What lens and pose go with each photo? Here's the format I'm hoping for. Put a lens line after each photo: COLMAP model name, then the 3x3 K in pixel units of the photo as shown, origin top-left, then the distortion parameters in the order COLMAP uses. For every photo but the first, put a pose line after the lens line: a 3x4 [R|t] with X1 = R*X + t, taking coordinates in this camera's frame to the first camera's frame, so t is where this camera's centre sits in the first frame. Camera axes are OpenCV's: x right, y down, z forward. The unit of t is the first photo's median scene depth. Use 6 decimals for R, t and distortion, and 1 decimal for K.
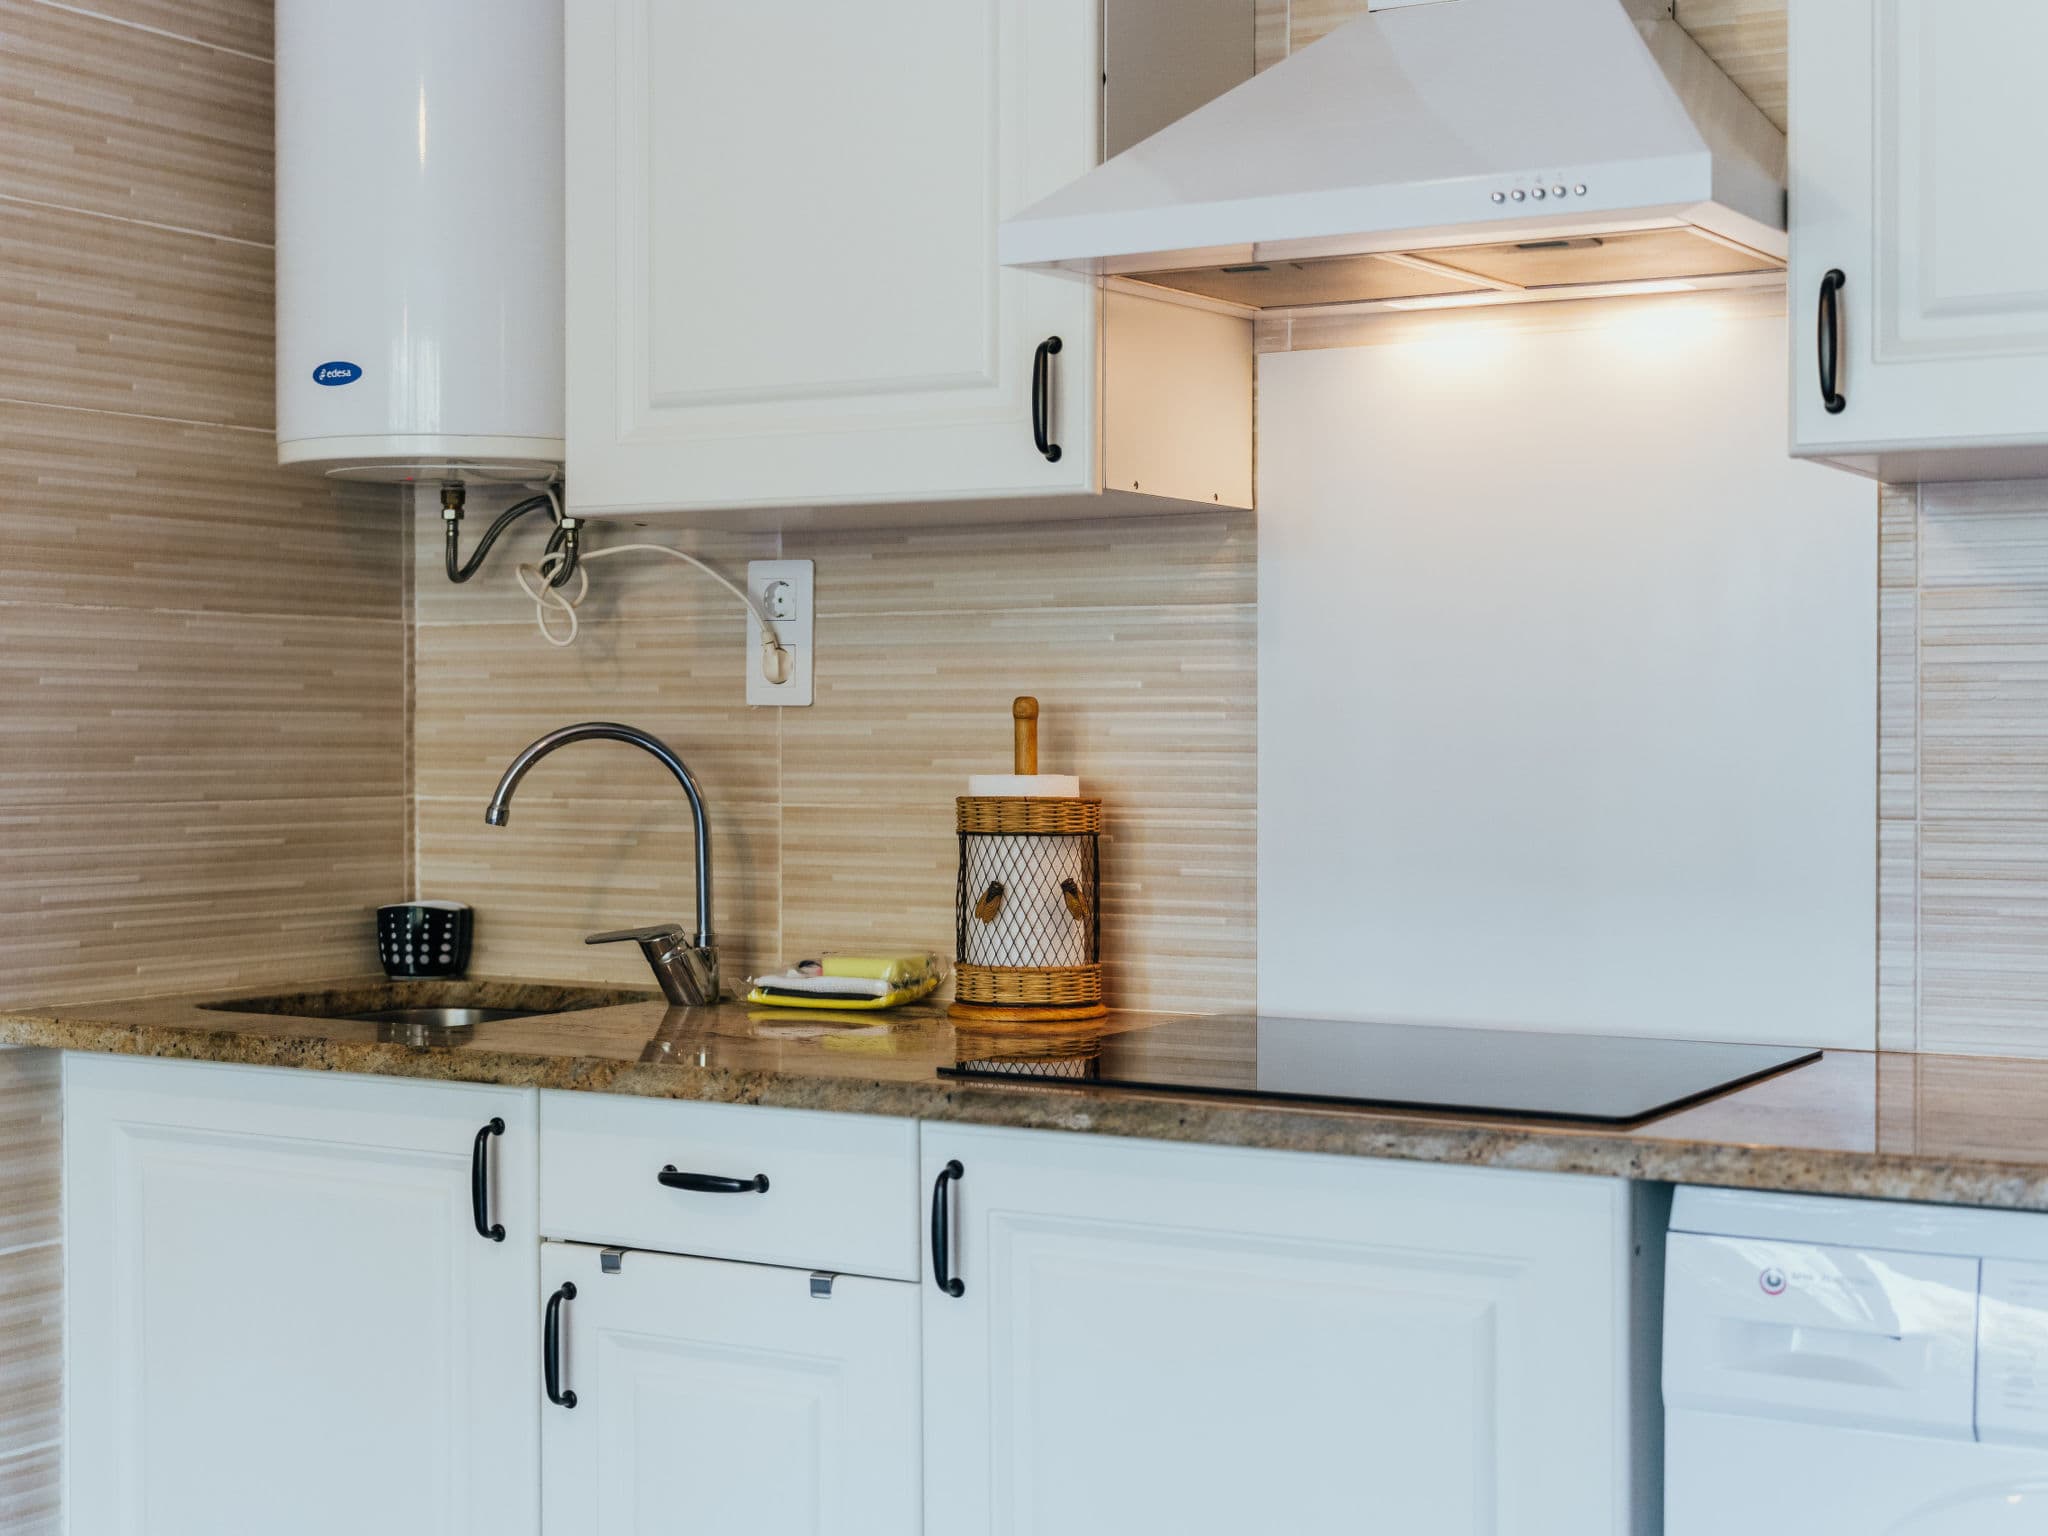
lens RADIAL K [[2942.0, 0, 1024.0], [0, 2942.0, 768.0], [0, 0, 1]] dist [0.014729, -0.005707]
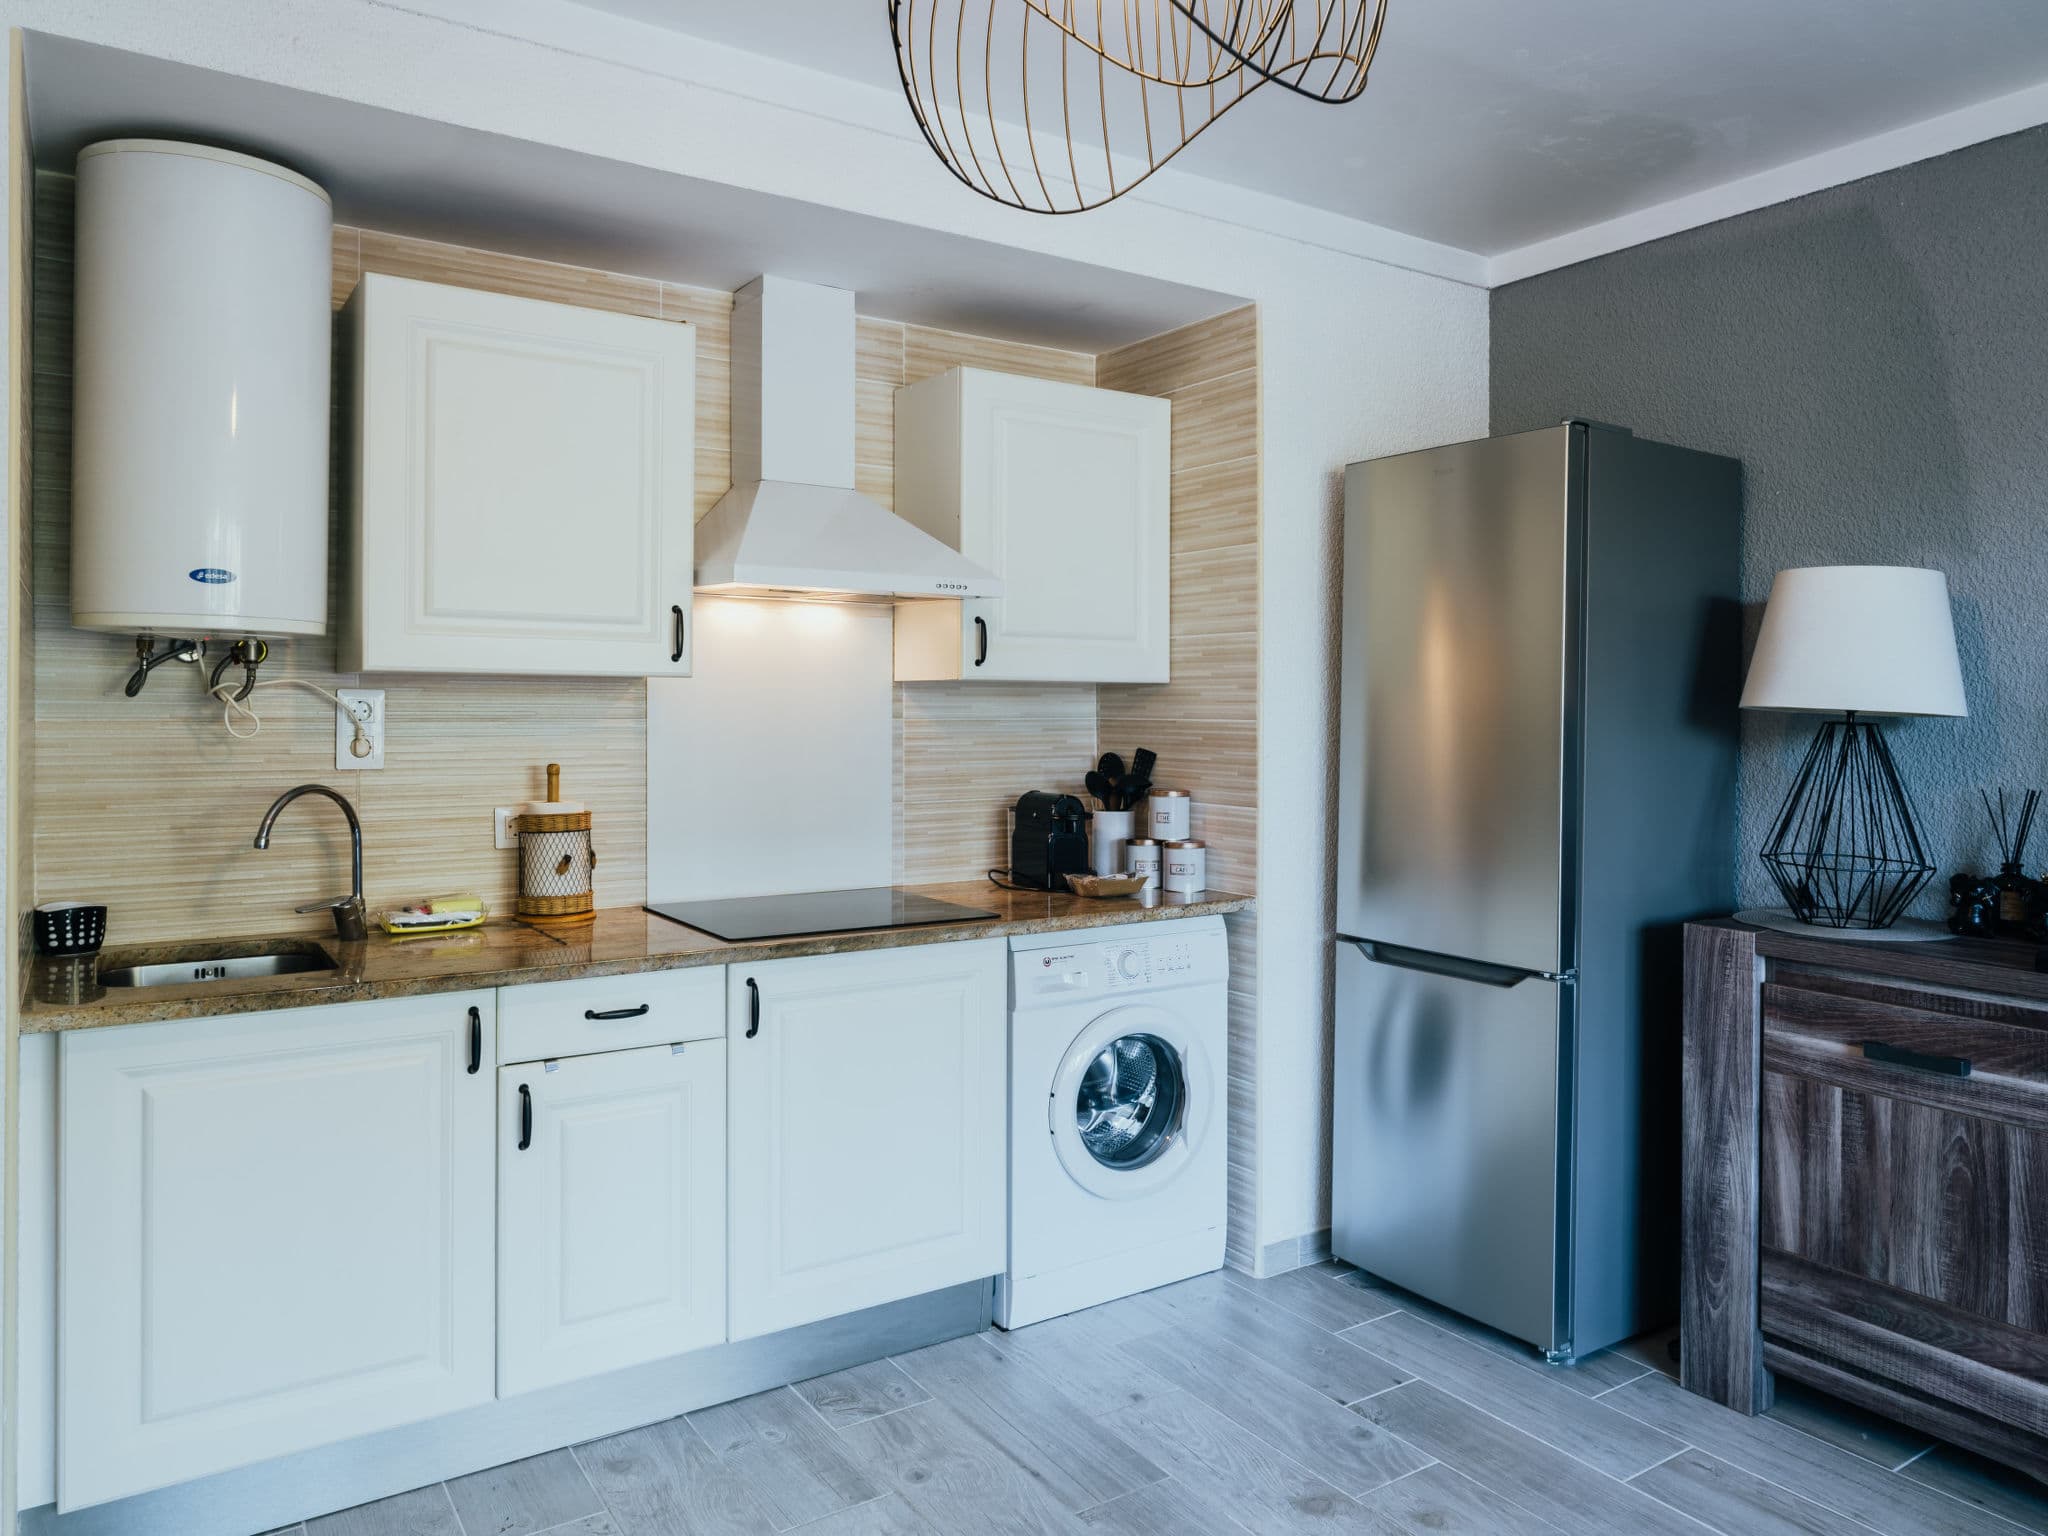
lens RADIAL K [[1399.5, 0, 1029.5], [0, 1399.5, 713.3], [0, 0, 1]] dist [0.001127, -0.002666]
pose [[0.436924, -0.000747, 0.899498, -0.740539], [0.008470, 0.999959, -0.003283, -0.053735], [-0.899459, 0.009053, 0.436912, 0.274220]]
